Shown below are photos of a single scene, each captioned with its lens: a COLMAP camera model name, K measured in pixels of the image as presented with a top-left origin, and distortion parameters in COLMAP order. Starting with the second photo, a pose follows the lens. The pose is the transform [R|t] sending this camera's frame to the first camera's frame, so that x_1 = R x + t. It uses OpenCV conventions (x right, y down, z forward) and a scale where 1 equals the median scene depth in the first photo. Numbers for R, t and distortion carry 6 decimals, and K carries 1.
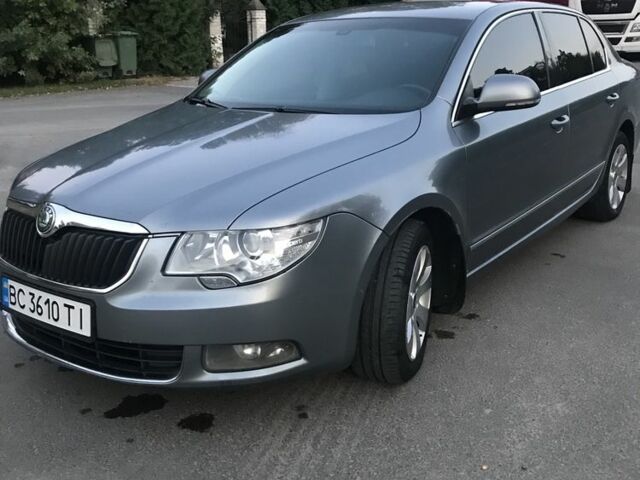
lens RADIAL K [[690.8, 0, 330.6], [0, 690.8, 239.0], [0, 0, 1]] dist [0.115836, -0.272845]
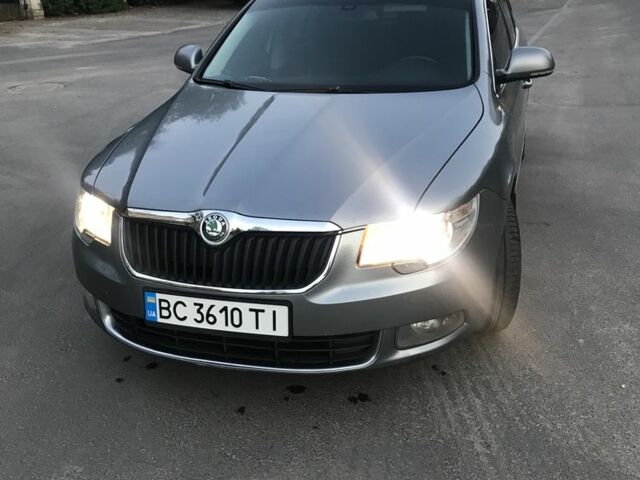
lens RADIAL K [[690.8, 0, 330.6], [0, 690.8, 239.0], [0, 0, 1]] dist [0.115836, -0.272845]
pose [[0.936950, -0.126976, 0.325580, -0.578288], [0.099651, 0.990051, 0.099345, -0.092848], [-0.334955, -0.060637, 0.940281, 0.032809]]
